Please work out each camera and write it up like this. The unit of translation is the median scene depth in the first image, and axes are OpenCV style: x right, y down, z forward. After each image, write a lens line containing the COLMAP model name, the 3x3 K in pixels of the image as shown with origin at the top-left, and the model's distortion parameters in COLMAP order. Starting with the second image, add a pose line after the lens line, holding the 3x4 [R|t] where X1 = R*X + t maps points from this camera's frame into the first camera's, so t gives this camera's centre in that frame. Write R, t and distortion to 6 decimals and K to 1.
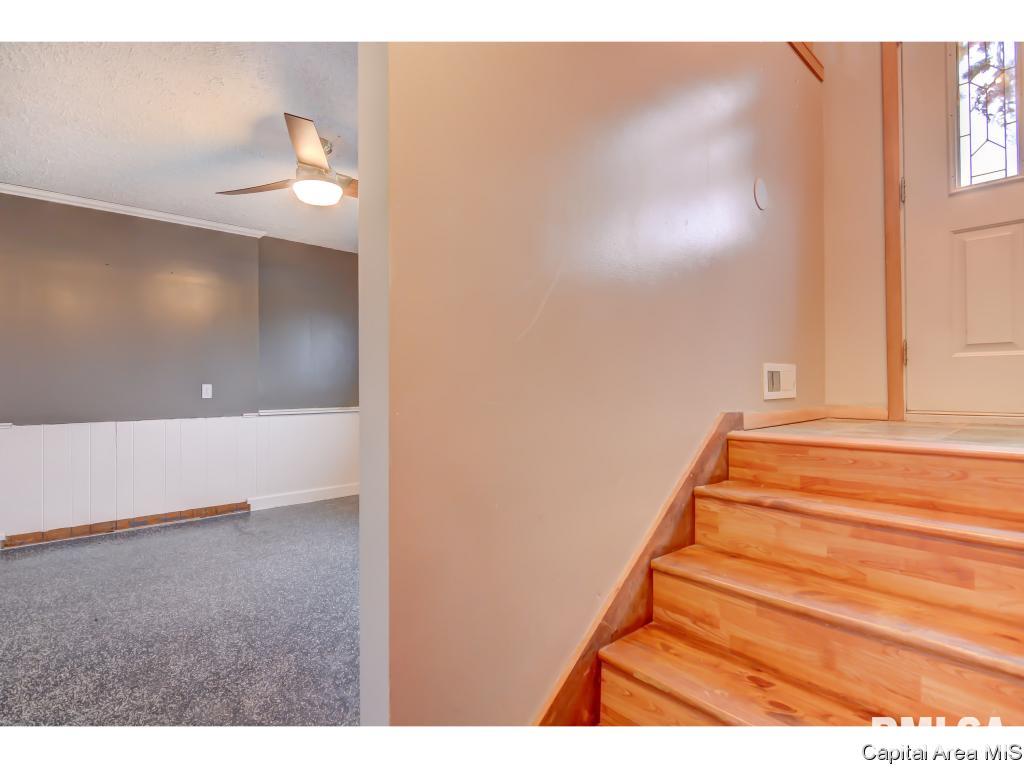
lens RADIAL K [[498.8, 0, 503.8], [0, 498.8, 381.4], [0, 0, 1]] dist [0.008088, -0.008715]
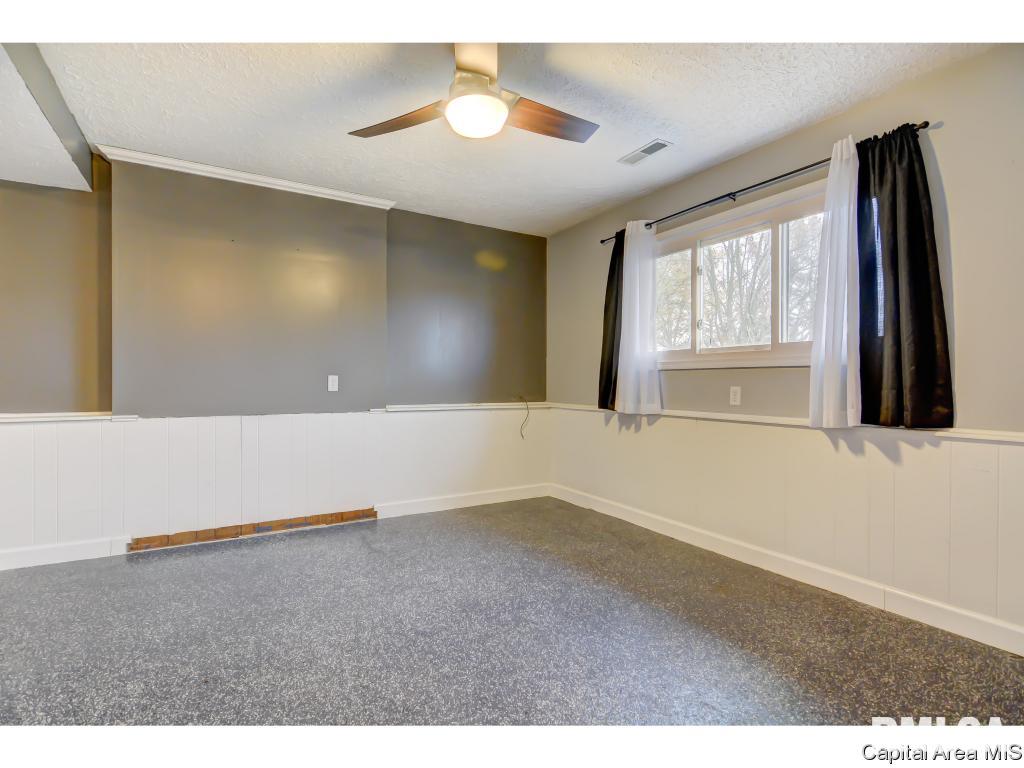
lens RADIAL K [[492.5, 0, 504.6], [0, 492.5, 384.2], [0, 0, 1]] dist [0.008623, -0.010024]
pose [[0.982340, 0.013489, -0.186618, -0.151508], [-0.010482, 0.999799, 0.017090, 0.004056], [0.186811, -0.014832, 0.982284, 0.226687]]
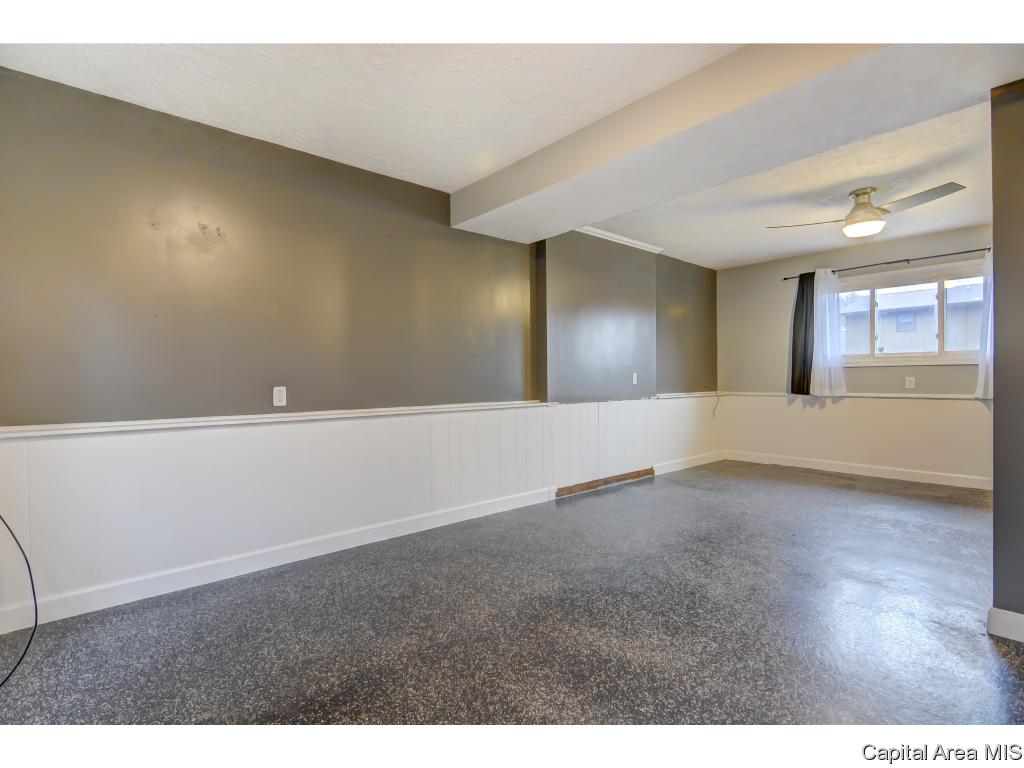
lens RADIAL K [[498.8, 0, 503.8], [0, 498.8, 381.4], [0, 0, 1]] dist [0.008088, -0.008715]
pose [[0.999973, 0.000658, -0.007306, -1.055703], [-0.000524, 0.999831, 0.018352, 0.005366], [0.007317, -0.018347, 0.999805, -0.282533]]
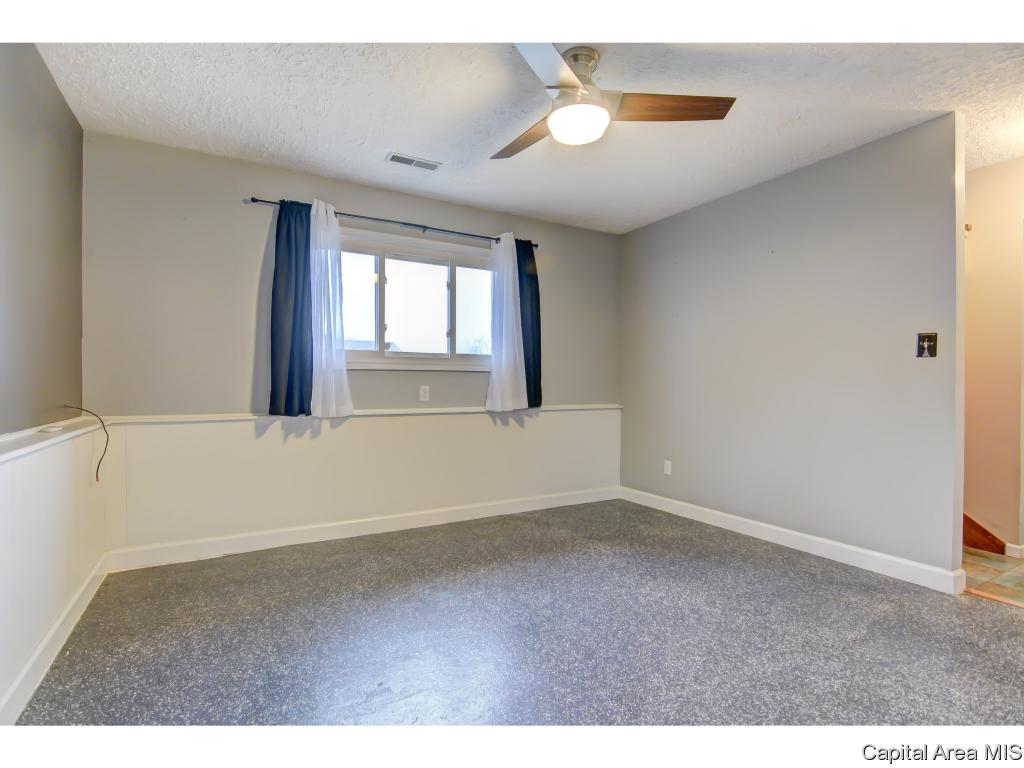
lens RADIAL K [[492.5, 0, 504.6], [0, 492.5, 384.2], [0, 0, 1]] dist [0.008623, -0.010024]
pose [[0.209144, 0.006013, 0.977866, -0.894494], [-0.016505, 0.999860, -0.002618, 0.015207], [-0.977746, -0.015592, 0.209214, 0.753395]]
